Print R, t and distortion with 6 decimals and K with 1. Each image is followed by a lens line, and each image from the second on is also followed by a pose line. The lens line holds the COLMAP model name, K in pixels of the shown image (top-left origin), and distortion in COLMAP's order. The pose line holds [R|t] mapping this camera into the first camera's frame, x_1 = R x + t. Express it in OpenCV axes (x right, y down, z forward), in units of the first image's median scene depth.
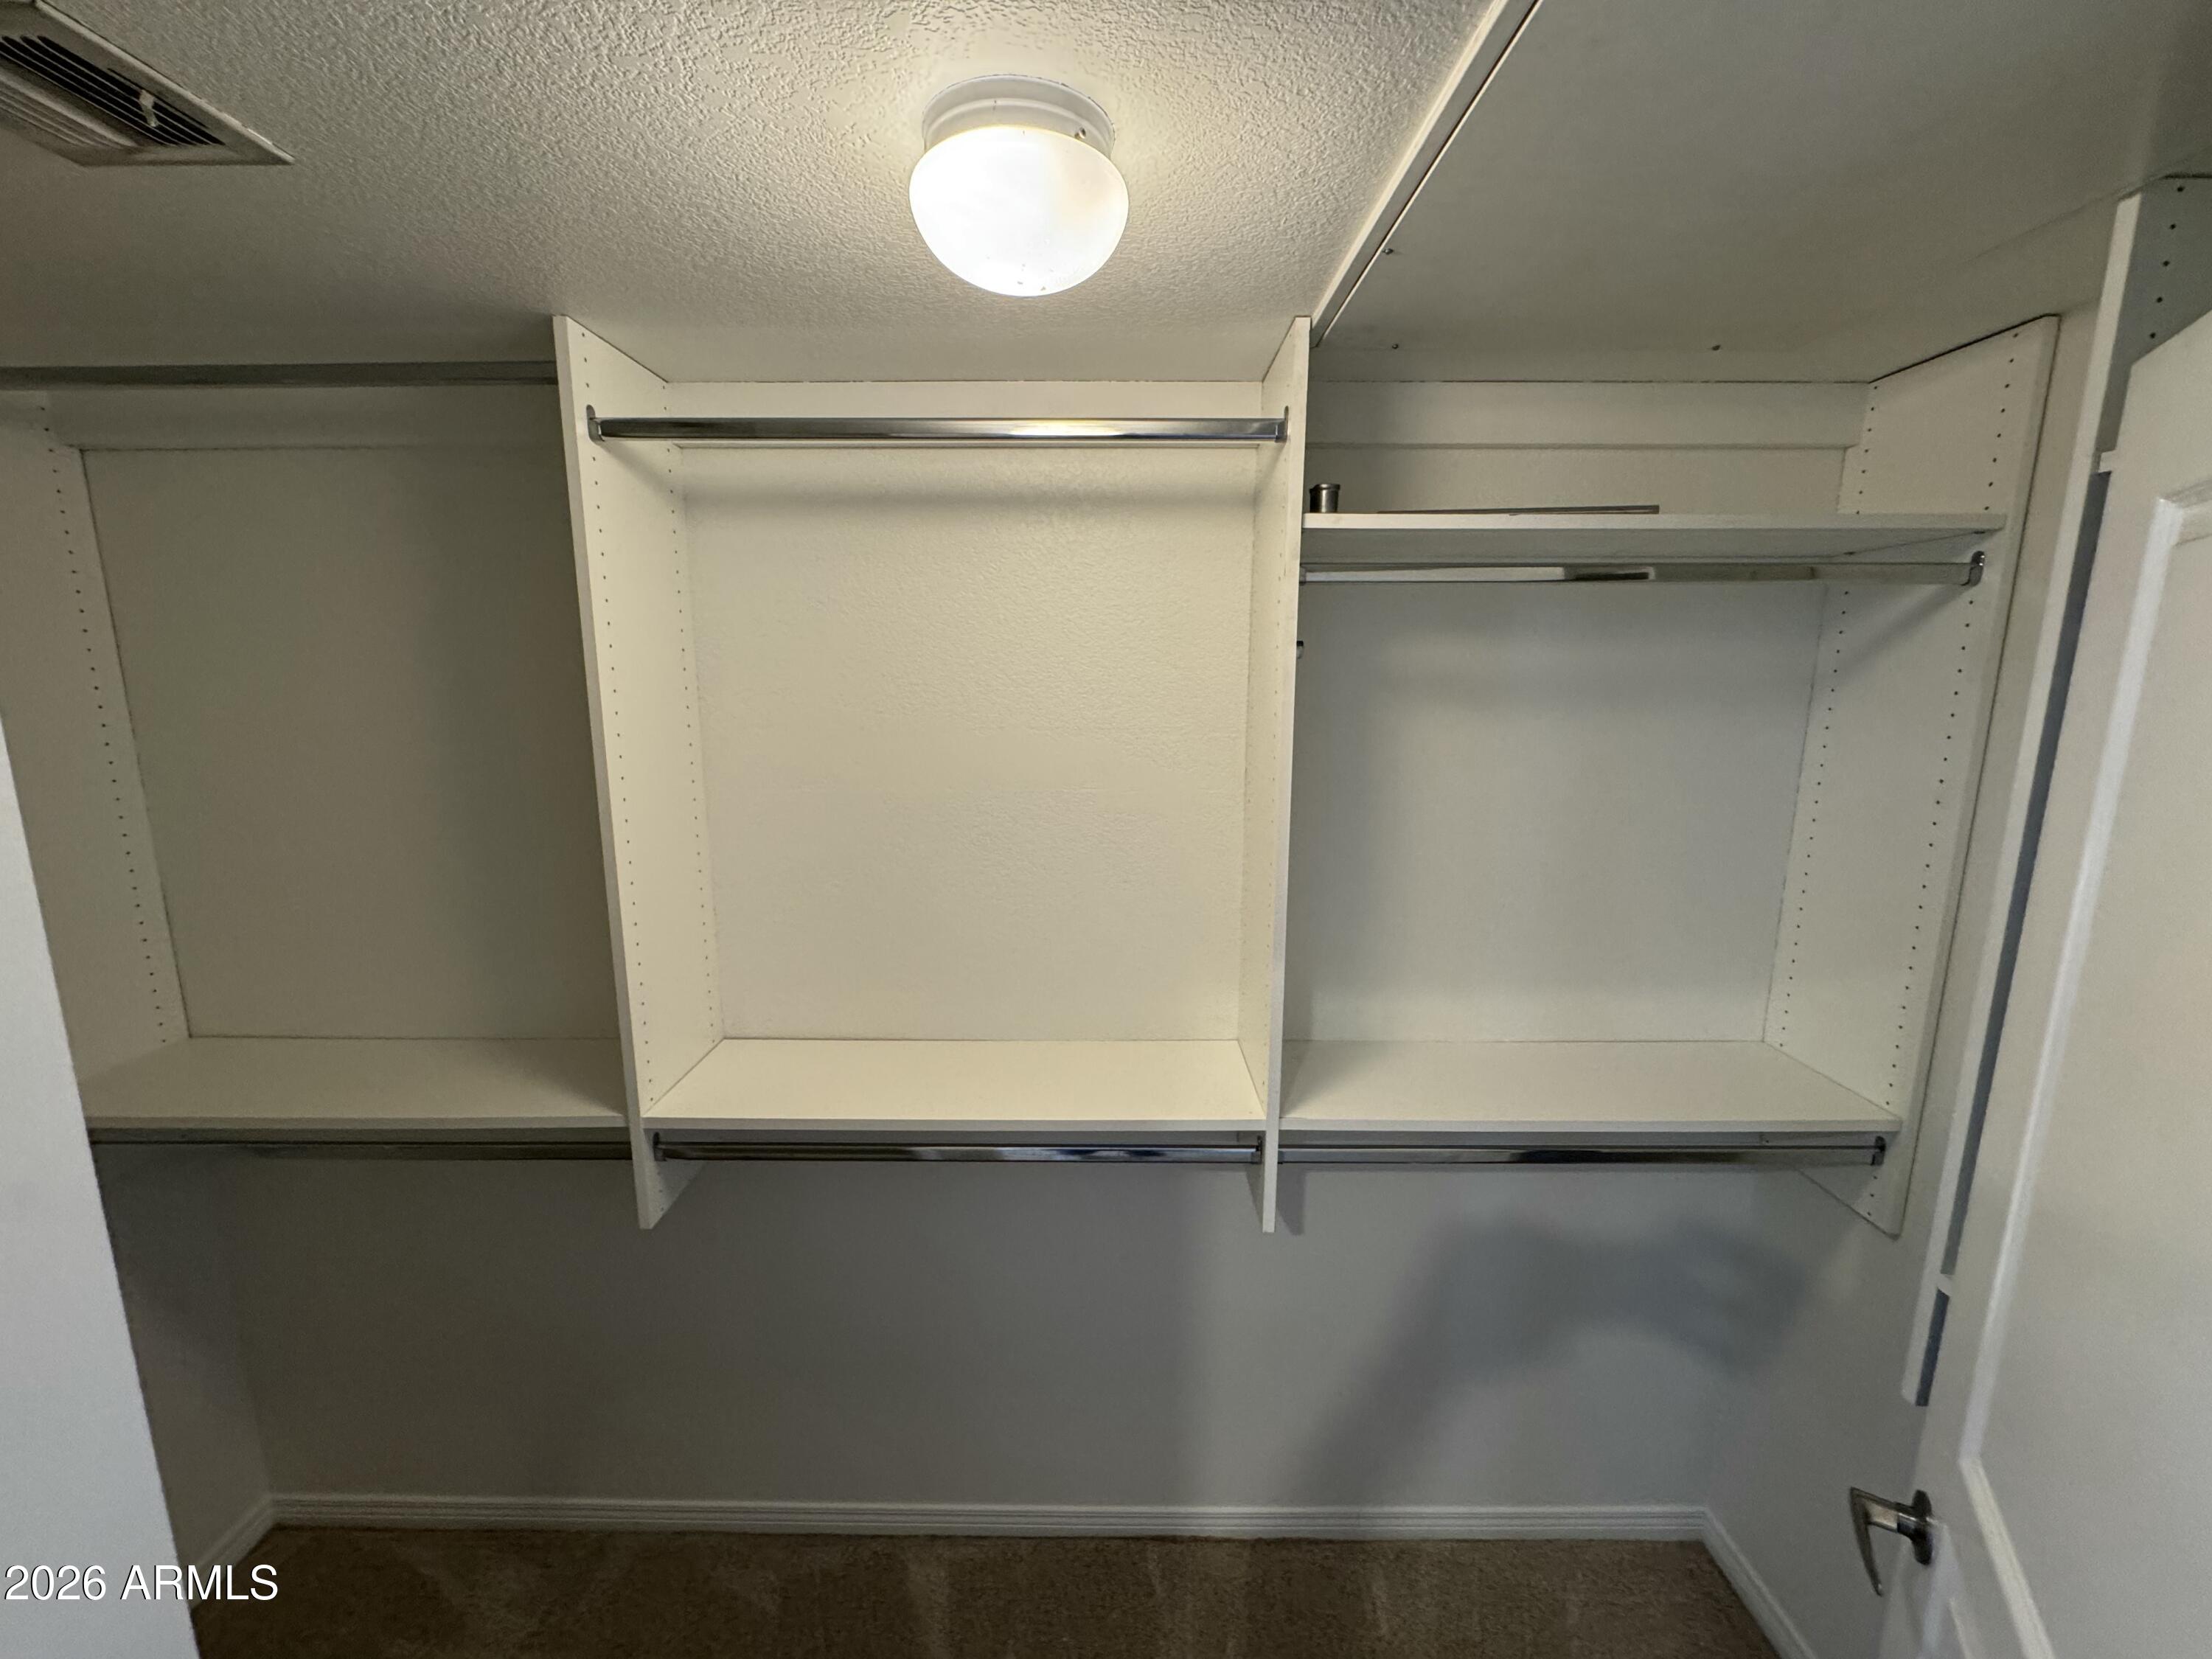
lens RADIAL K [[882.6, 0, 1102.8], [0, 882.6, 834.1], [0, 0, 1]] dist [-0.003433, 0.000405]
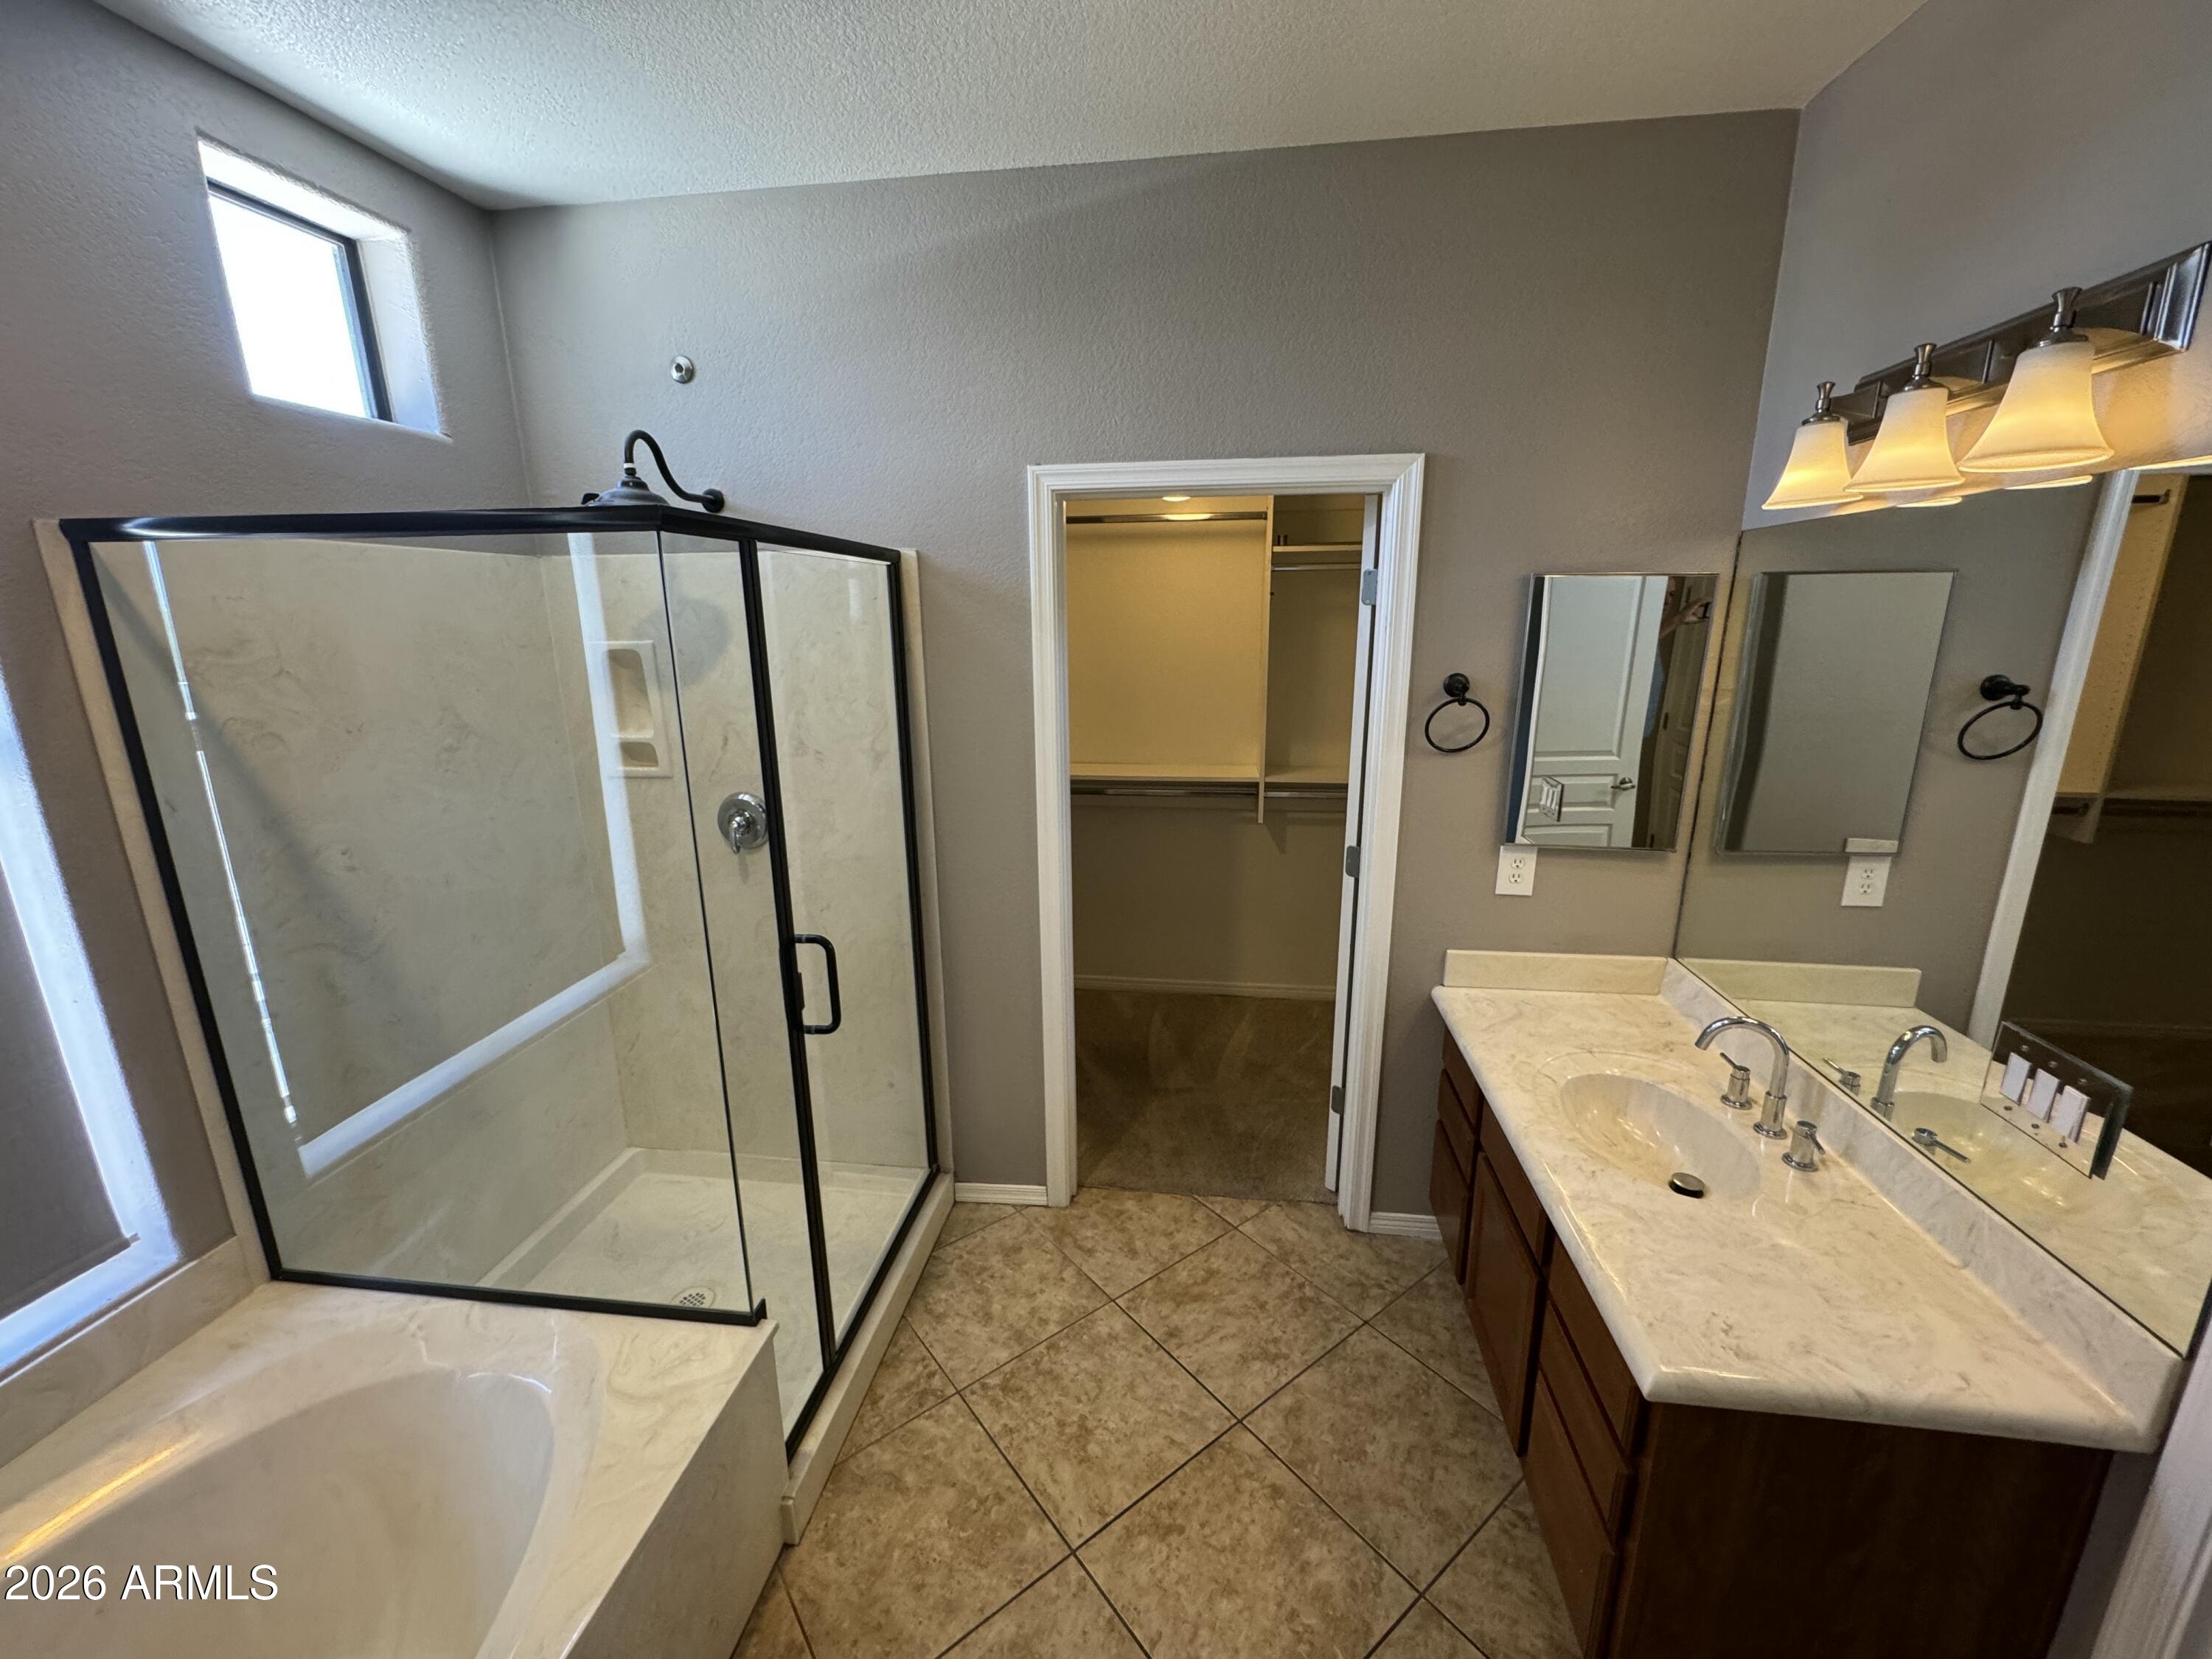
lens RADIAL K [[882.6, 0, 1105.7], [0, 882.6, 827.8], [0, 0, 1]] dist [-0.003433, 0.000405]
pose [[0.992431, 0.016391, -0.121703, 0.054229], [-0.008089, 0.997625, 0.068400, 0.311107], [0.122535, -0.066898, 0.990207, -1.738478]]
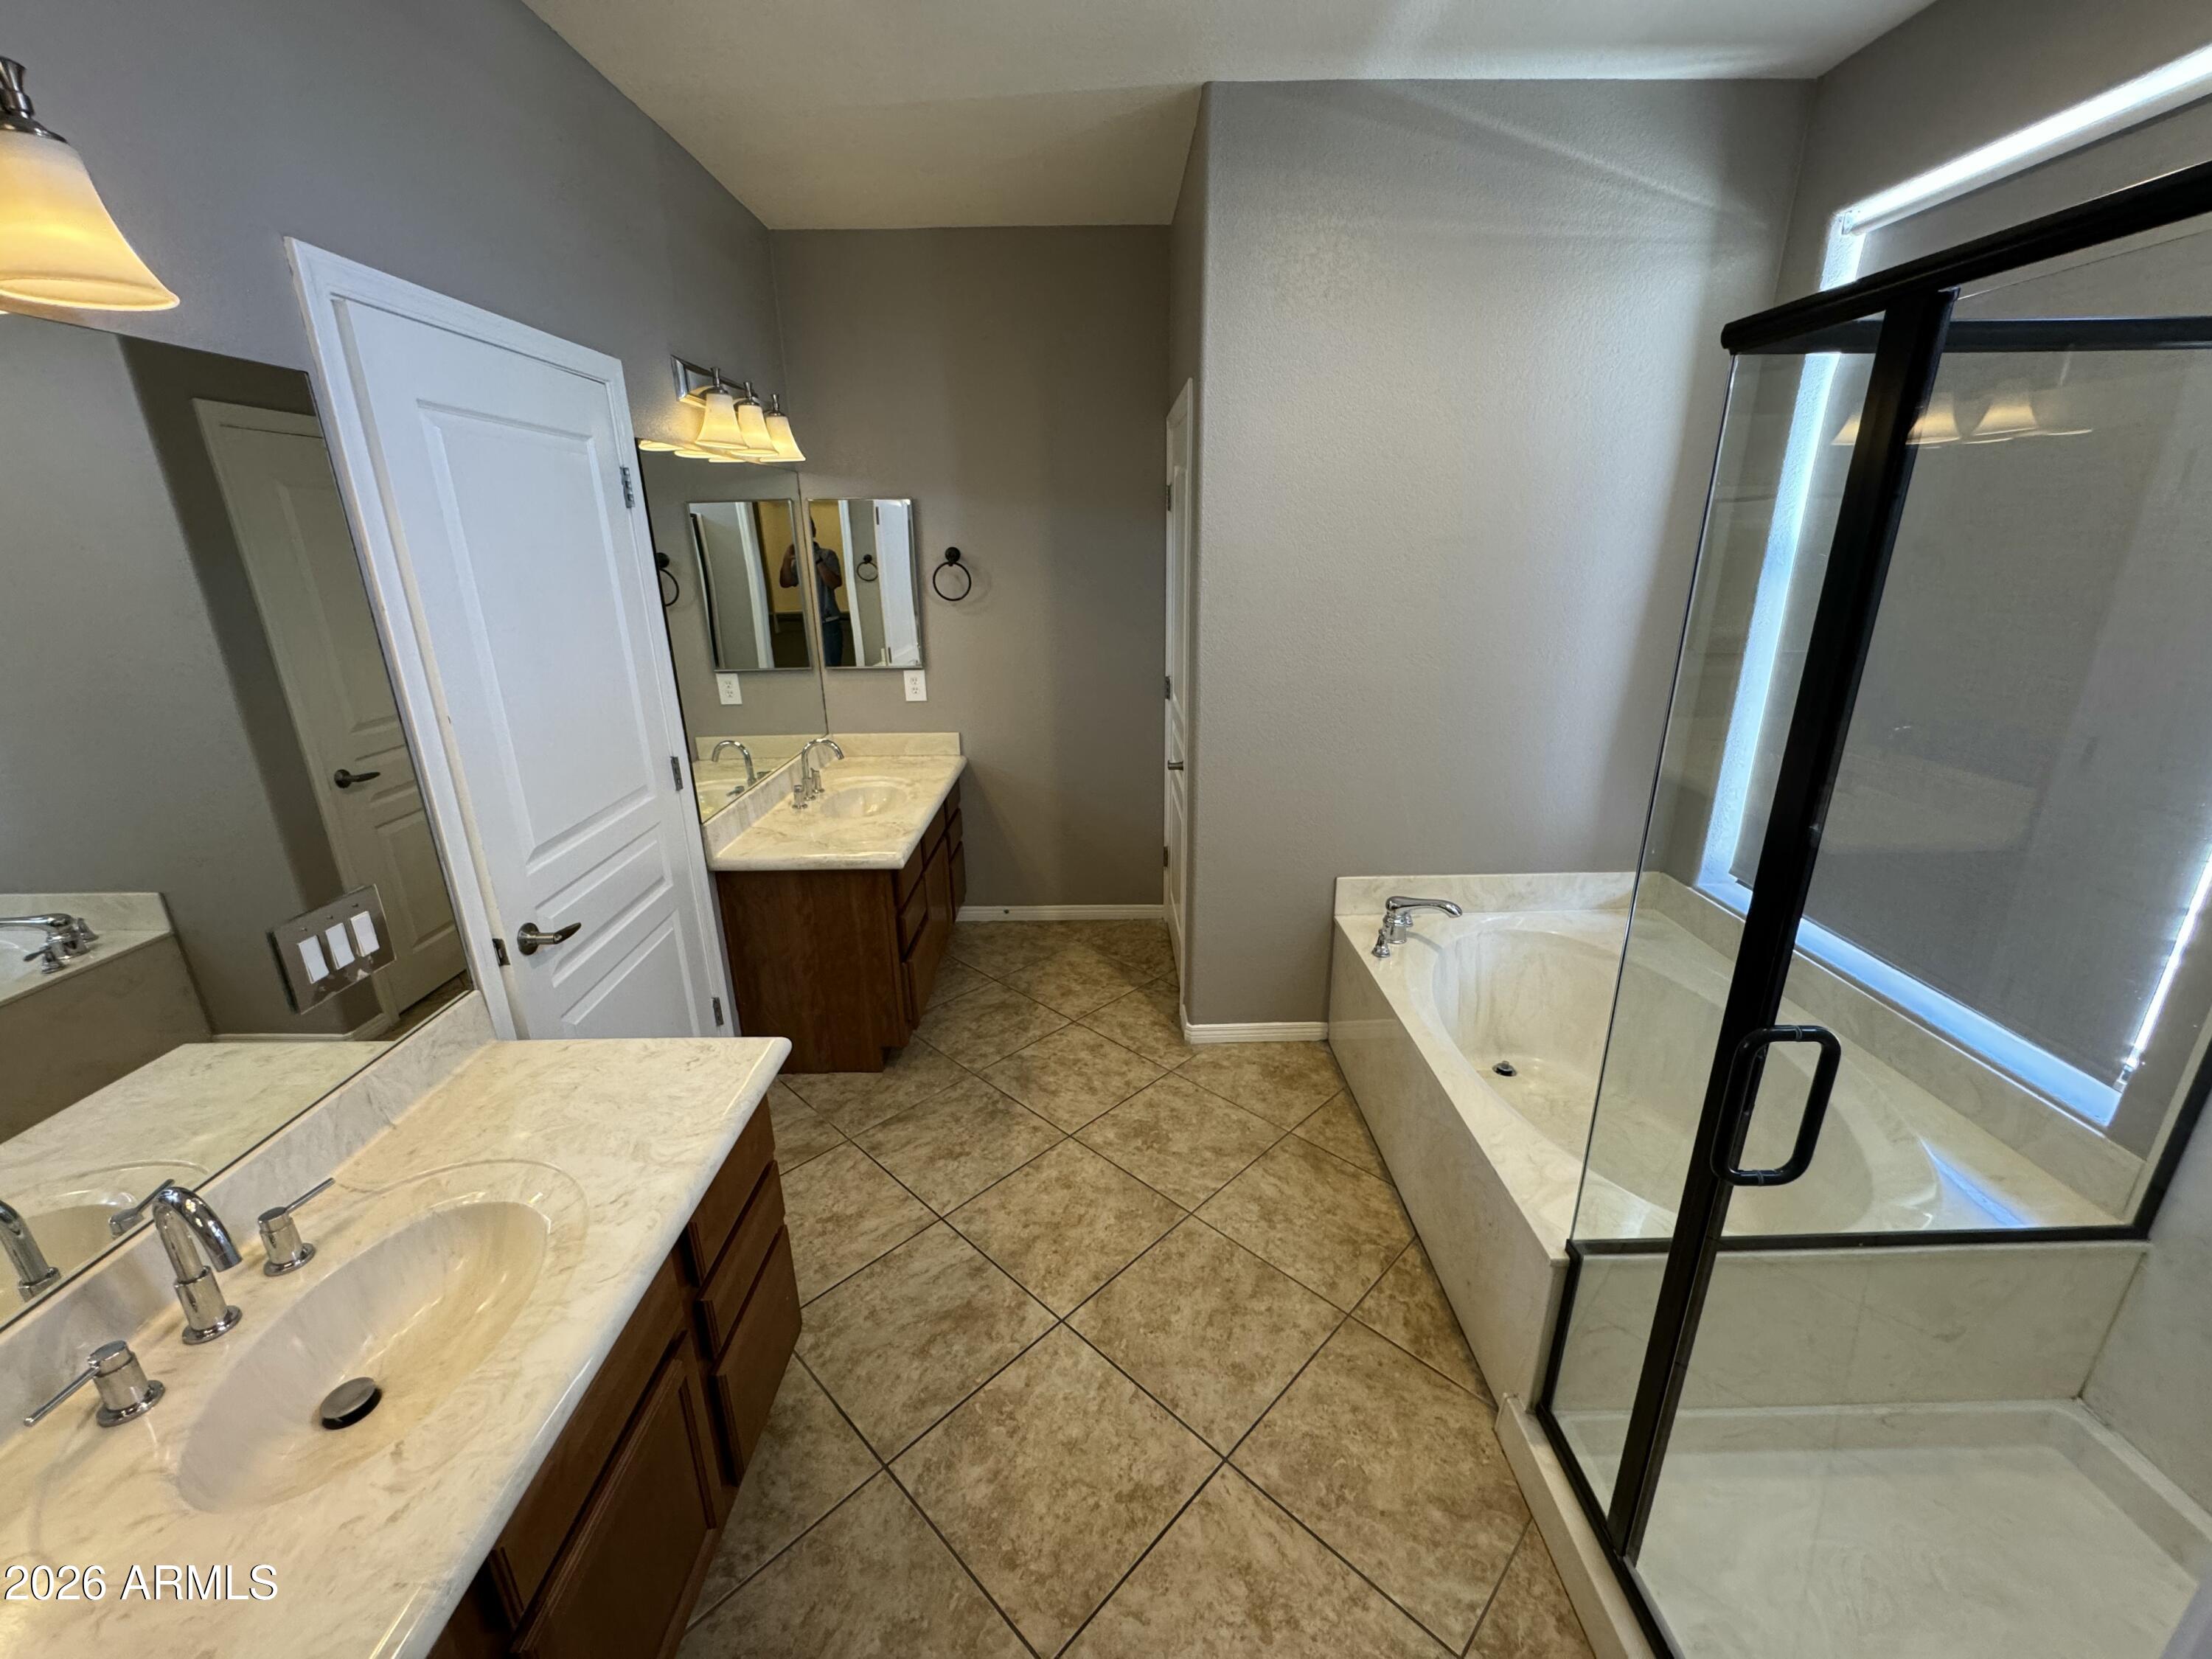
lens RADIAL K [[882.6, 0, 1110.1], [0, 882.6, 824.3], [0, 0, 1]] dist [-0.003433, 0.000405]
pose [[-0.999712, 0.017098, -0.016865, 0.016758], [0.007076, 0.880782, 0.473469, -0.419749], [0.022950, 0.473213, -0.880649, 3.353997]]
